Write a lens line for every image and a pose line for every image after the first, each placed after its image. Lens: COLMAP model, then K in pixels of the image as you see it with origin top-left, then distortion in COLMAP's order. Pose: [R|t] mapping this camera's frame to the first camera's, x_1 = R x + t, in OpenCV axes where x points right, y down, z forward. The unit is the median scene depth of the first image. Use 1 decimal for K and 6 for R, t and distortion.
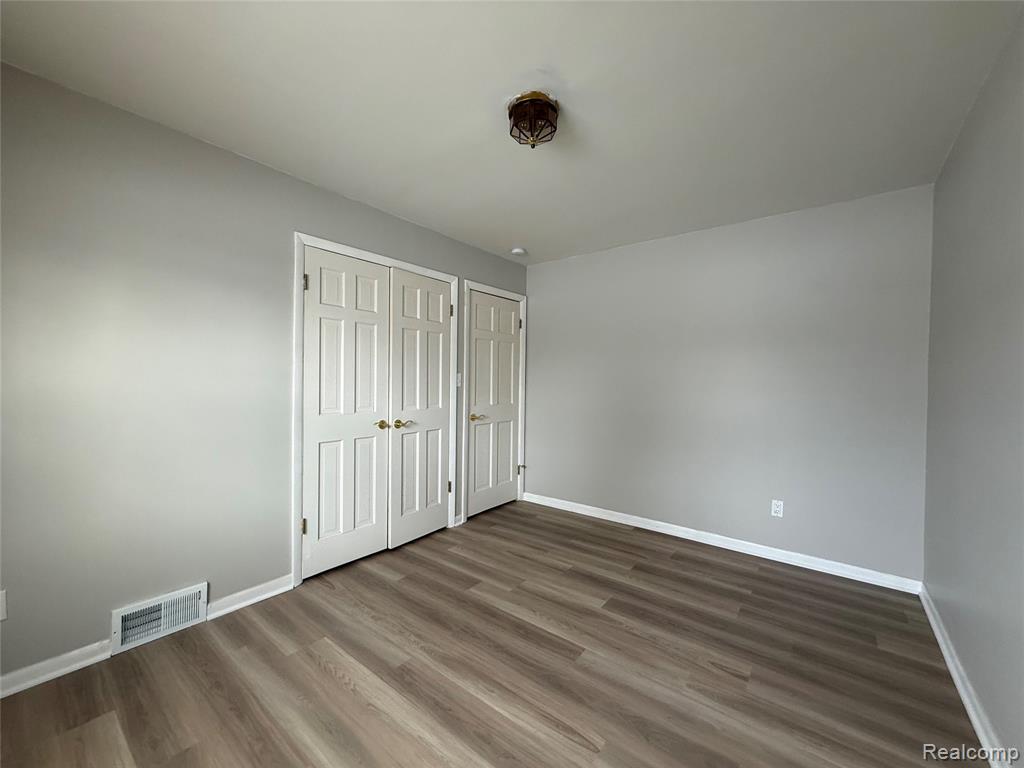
lens RADIAL K [[408.6, 0, 510.5], [0, 408.6, 382.9], [0, 0, 1]] dist [-0.000064, -0.000018]
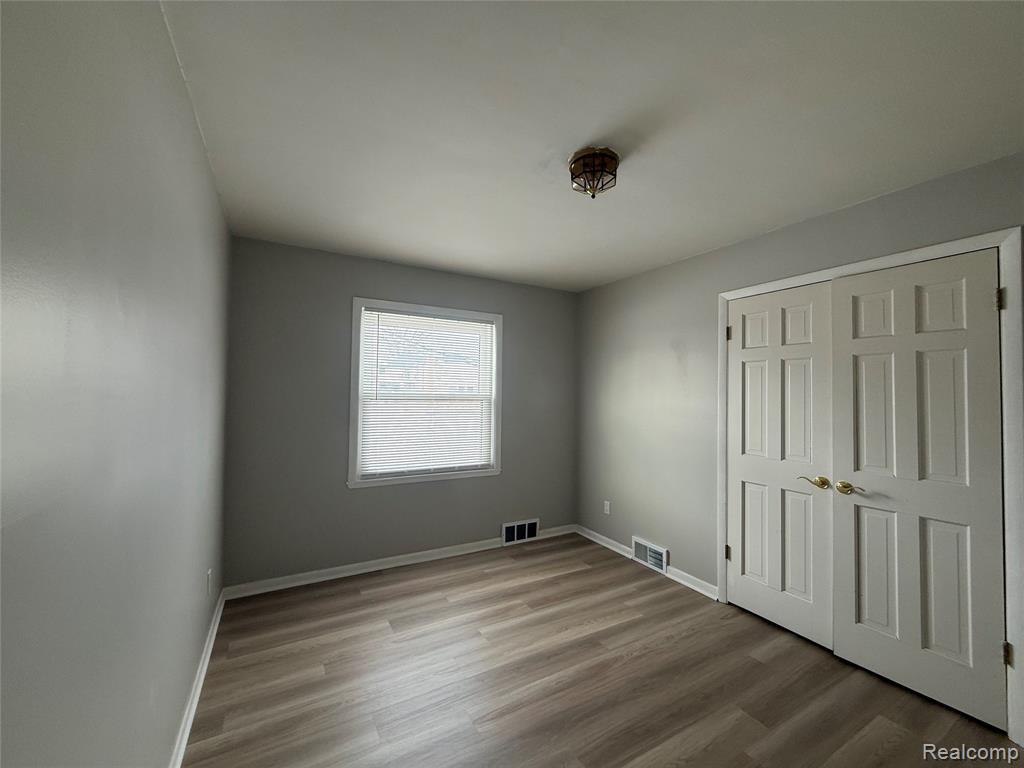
lens RADIAL K [[408.6, 0, 510.5], [0, 408.6, 382.9], [0, 0, 1]] dist [-0.000064, -0.000018]
pose [[-0.383313, -0.041645, -0.922679, 0.766141], [-0.024493, 0.999090, -0.034918, -0.056548], [0.923294, 0.009215, -0.383984, 0.879960]]
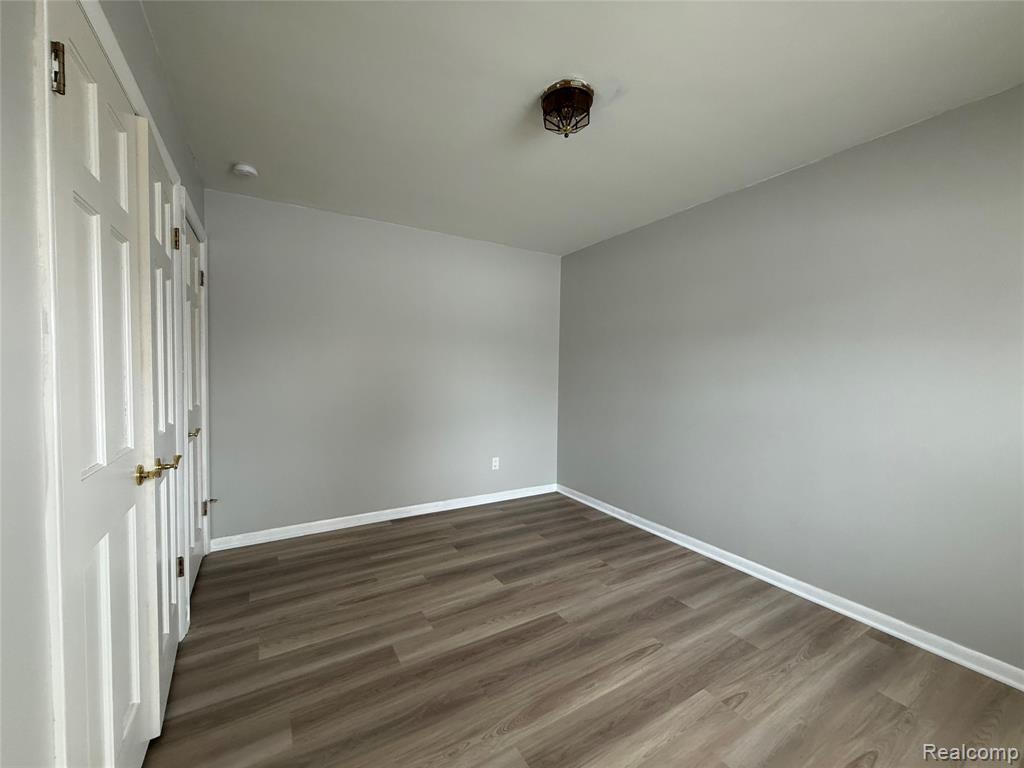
lens RADIAL K [[408.6, 0, 510.5], [0, 408.6, 382.9], [0, 0, 1]] dist [-0.000064, -0.000018]
pose [[0.356067, -0.038675, 0.933660, -0.680978], [-0.002907, 0.999092, 0.042495, -0.019855], [-0.934456, -0.017845, 0.355632, 0.559463]]
